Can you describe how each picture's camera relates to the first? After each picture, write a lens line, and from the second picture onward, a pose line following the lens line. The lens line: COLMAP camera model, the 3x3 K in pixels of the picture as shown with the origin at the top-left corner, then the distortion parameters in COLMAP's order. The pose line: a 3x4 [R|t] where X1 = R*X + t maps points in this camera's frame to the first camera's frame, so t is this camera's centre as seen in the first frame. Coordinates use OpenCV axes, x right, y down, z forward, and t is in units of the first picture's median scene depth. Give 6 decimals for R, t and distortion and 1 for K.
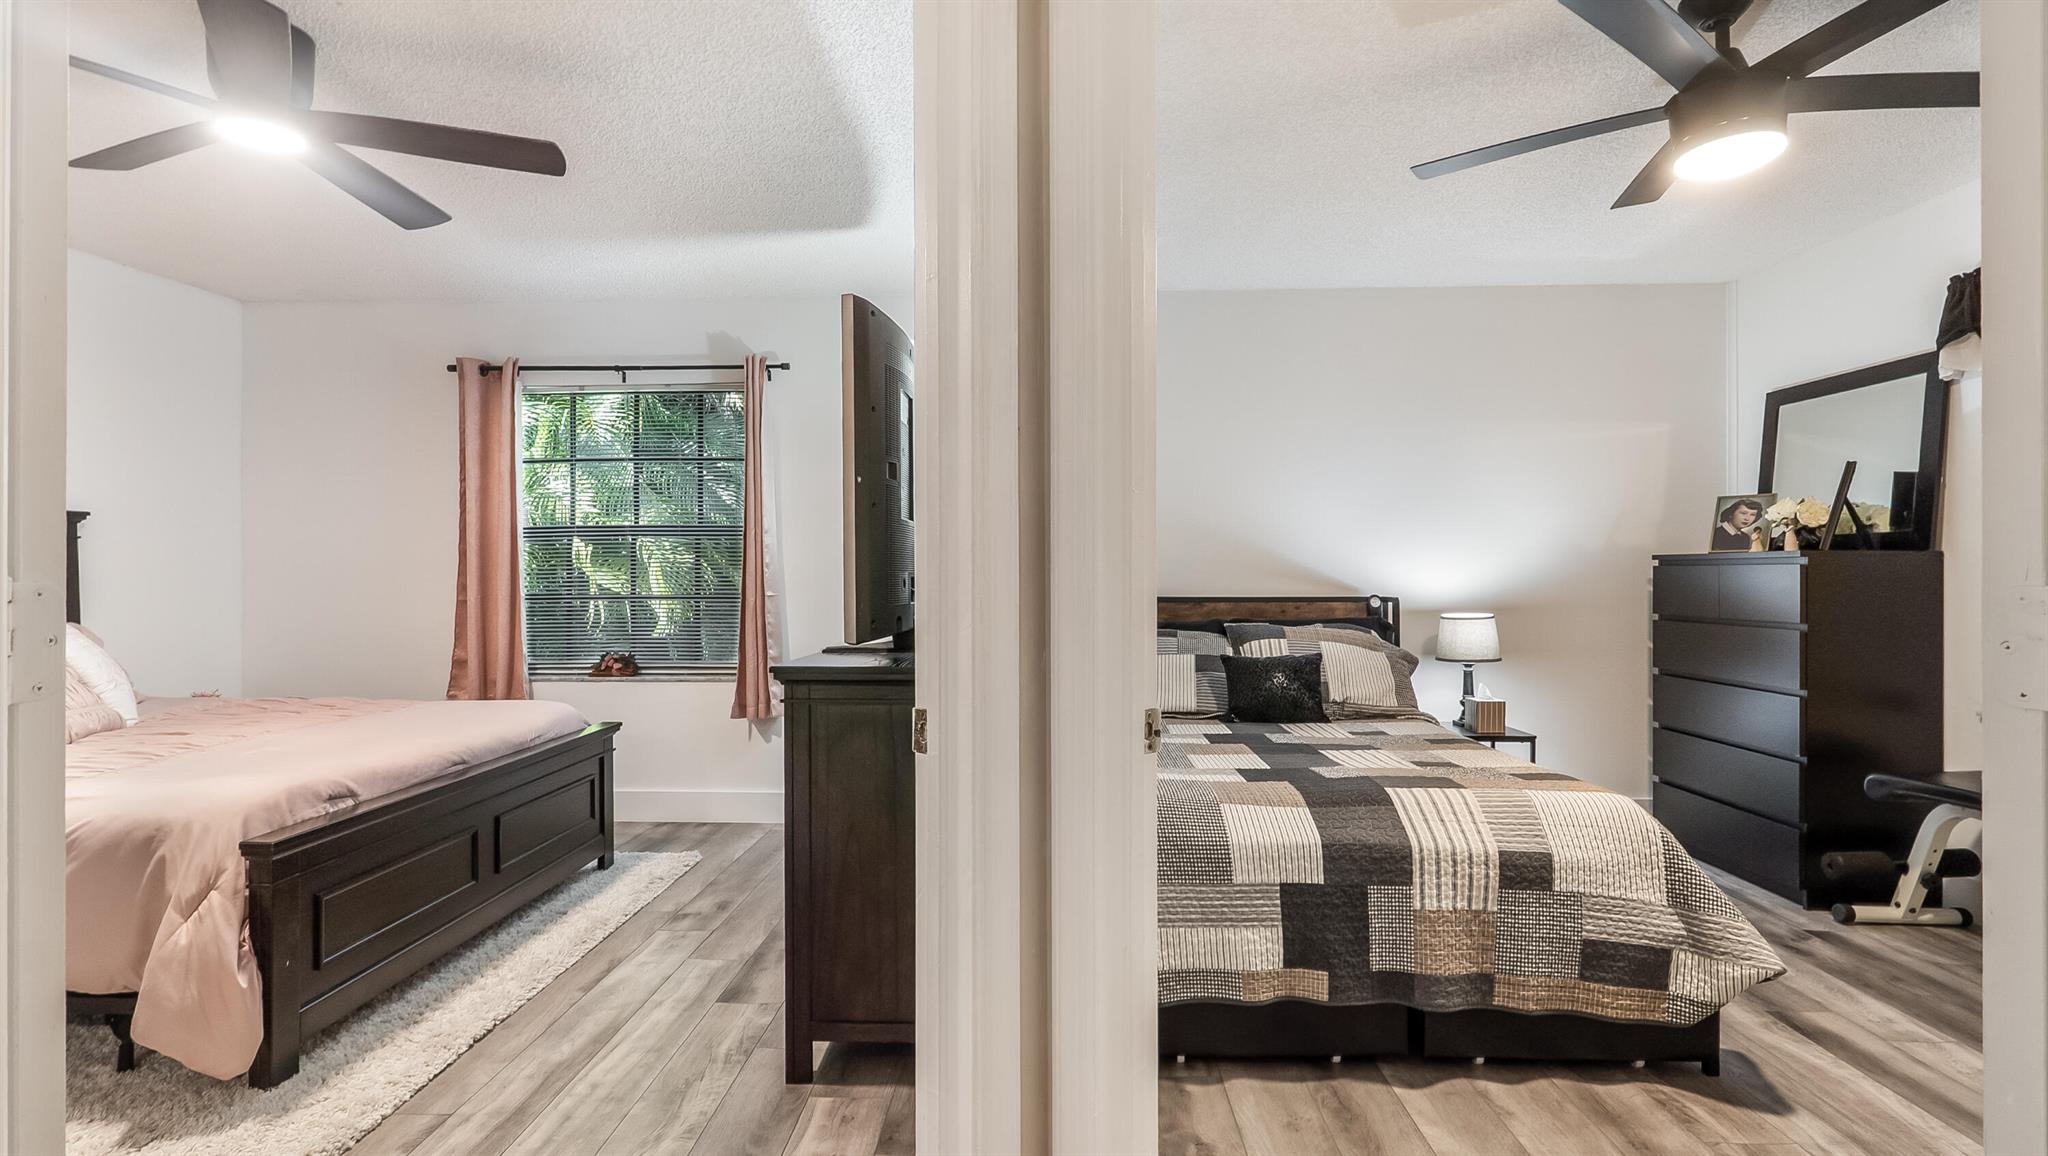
lens RADIAL K [[952.8, 0, 1027.5], [0, 952.8, 574.2], [0, 0, 1]] dist [-0.003228, -0.000311]
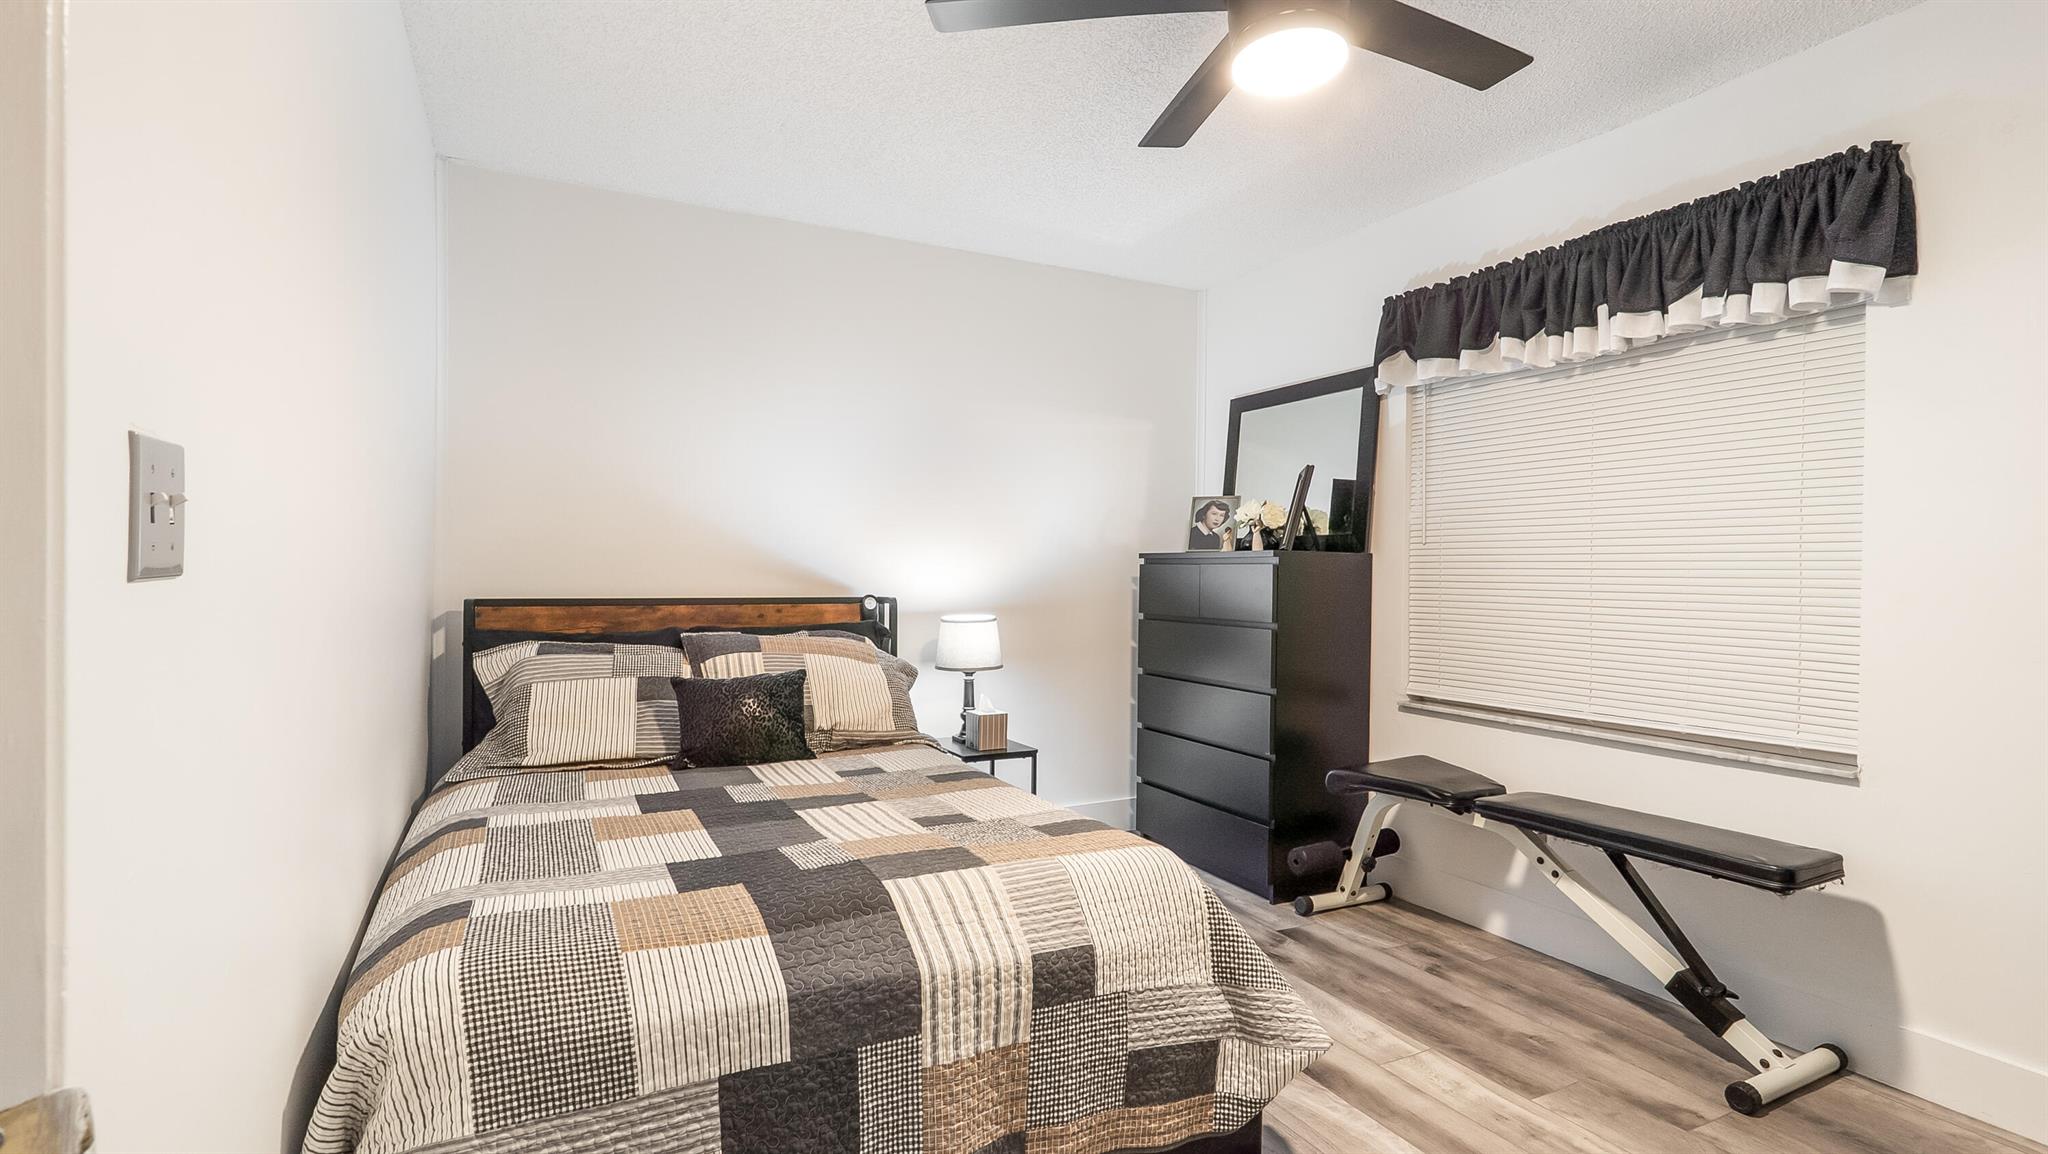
lens RADIAL K [[952.8, 0, 1027.5], [0, 952.8, 573.2], [0, 0, 1]] dist [-0.003228, -0.000311]
pose [[0.870437, 0.007150, 0.492229, 0.092370], [-0.008973, 0.999959, 0.001342, 0.000122], [-0.492199, -0.005585, 0.870465, 0.256825]]
